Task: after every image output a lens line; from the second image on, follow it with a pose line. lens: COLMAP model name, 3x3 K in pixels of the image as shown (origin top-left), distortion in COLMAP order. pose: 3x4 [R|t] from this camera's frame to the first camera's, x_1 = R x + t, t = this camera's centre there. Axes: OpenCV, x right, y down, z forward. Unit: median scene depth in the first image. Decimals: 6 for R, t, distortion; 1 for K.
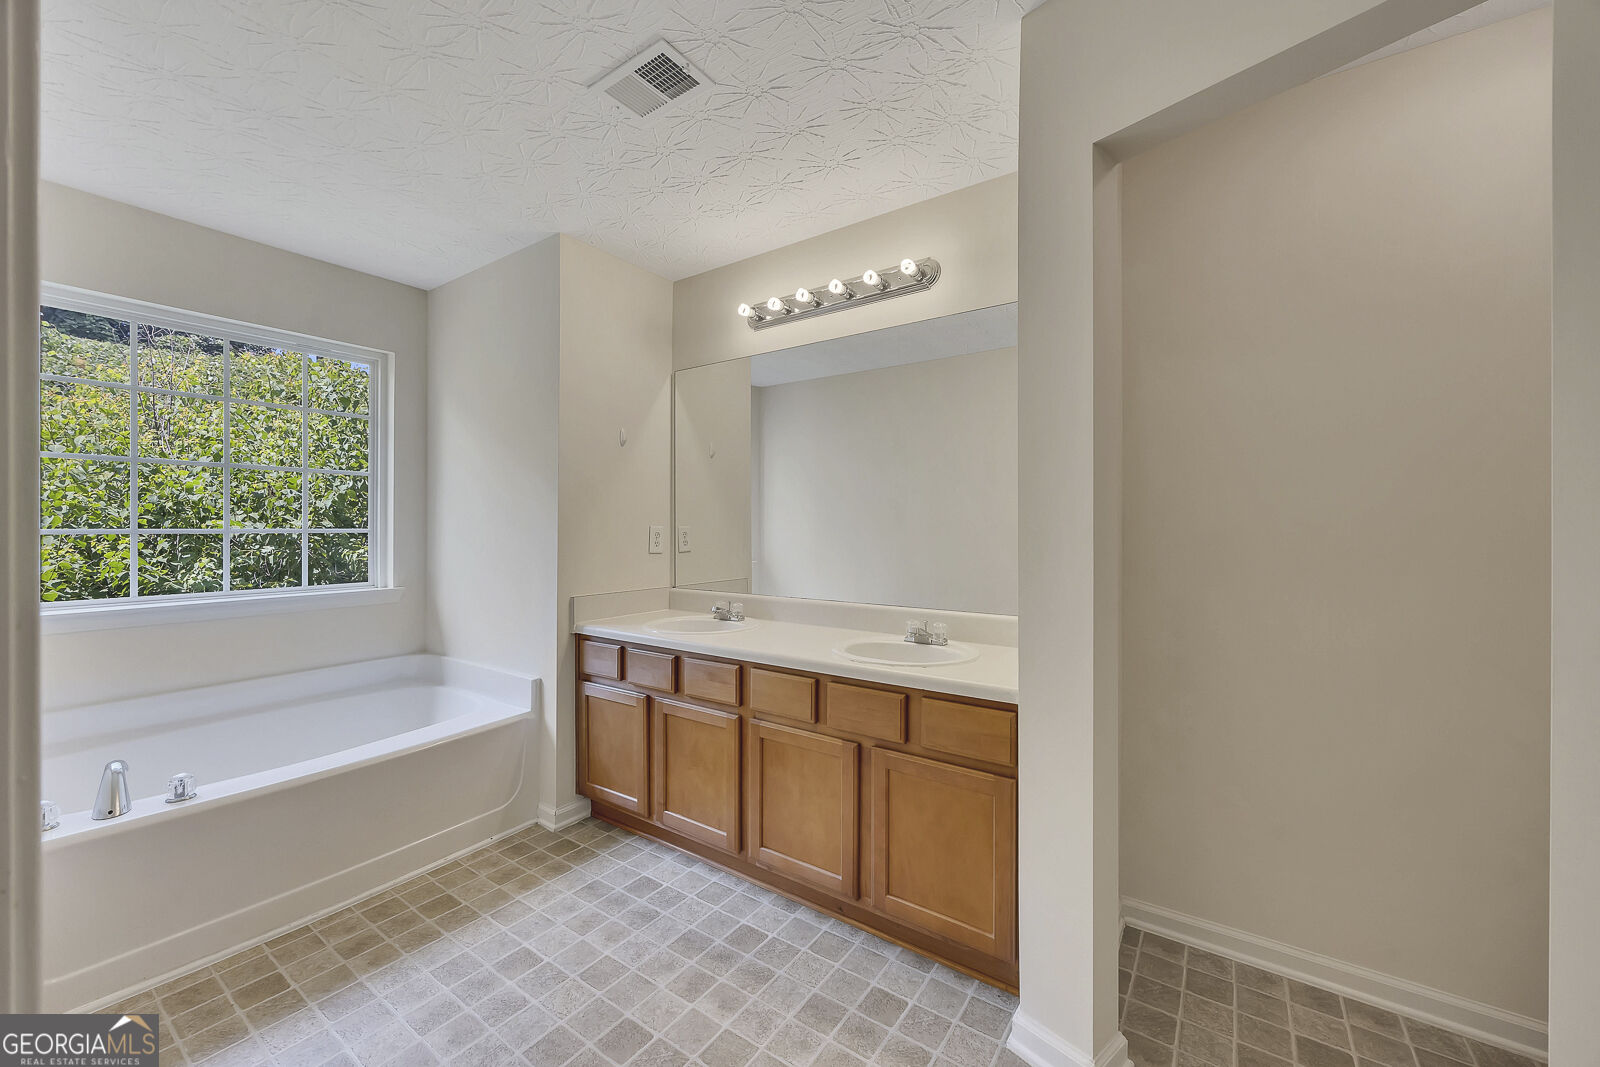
lens RADIAL K [[624.0, 0, 798.5], [0, 624.0, 533.4], [0, 0, 1]] dist [0.001754, 0.000015]
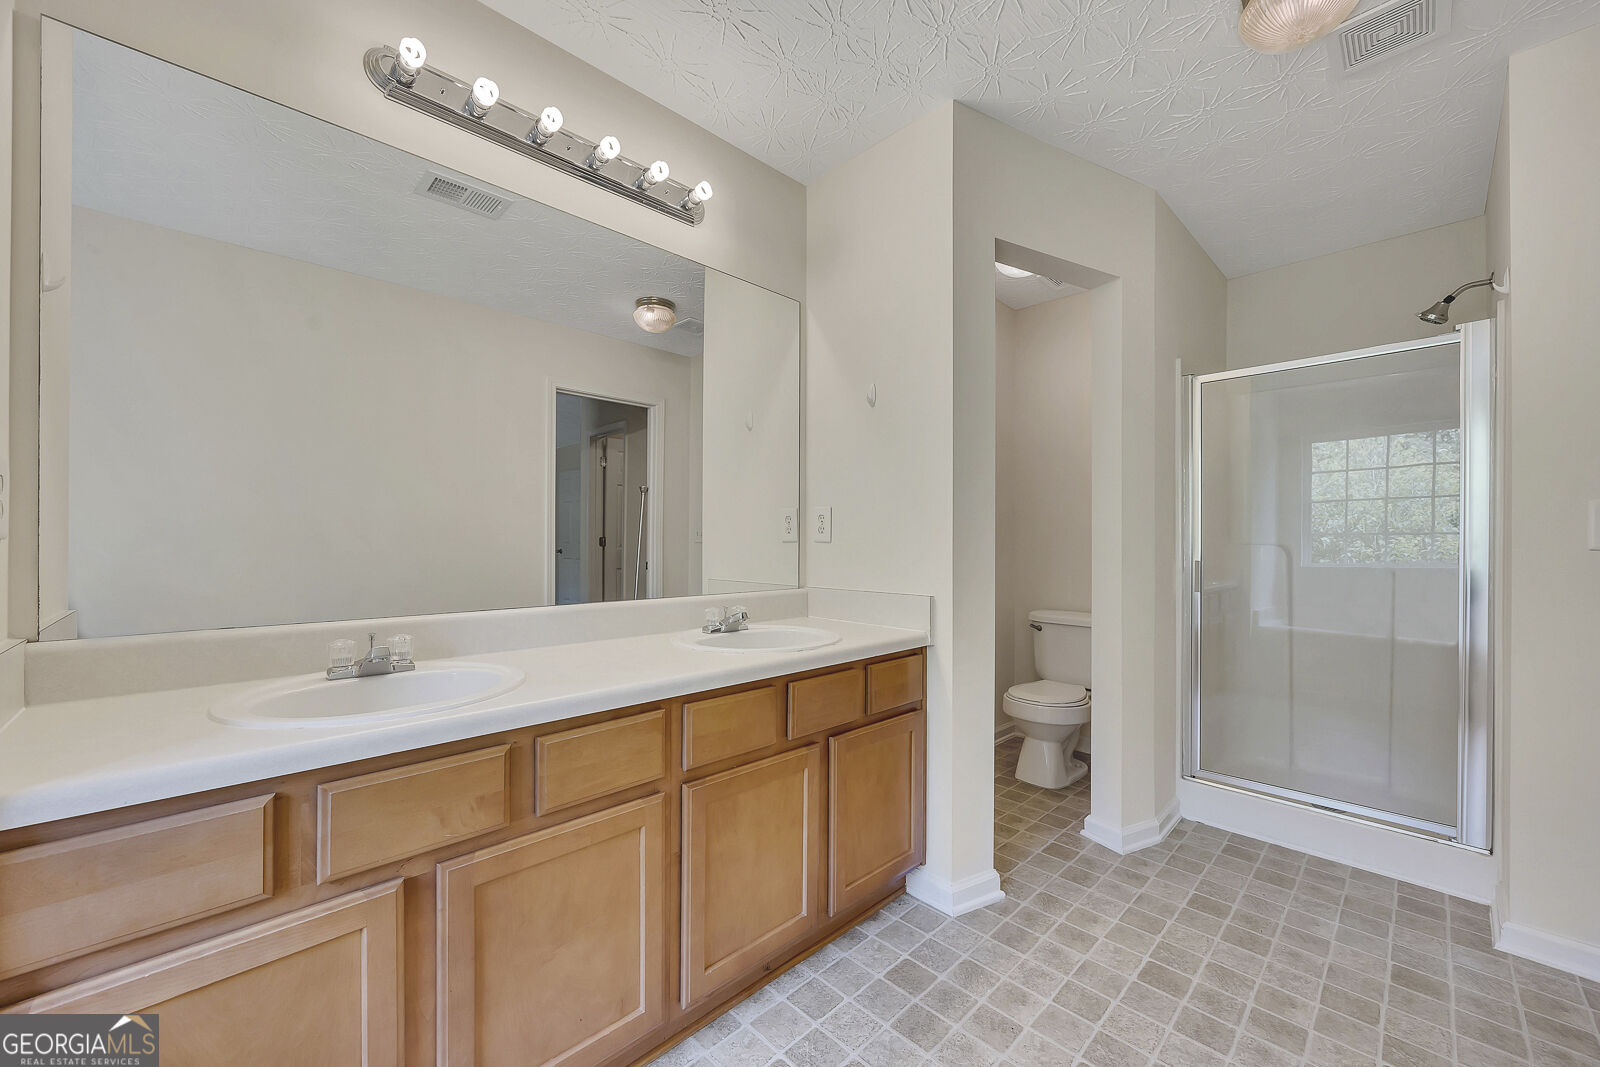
lens RADIAL K [[624.0, 0, 806.0], [0, 624.0, 528.0], [0, 0, 1]] dist [0.001754, 0.000015]
pose [[0.182943, 0.004678, 0.983112, -0.605222], [-0.004170, 0.999983, -0.003982, 0.031744], [-0.983115, -0.003371, 0.182959, 0.679452]]
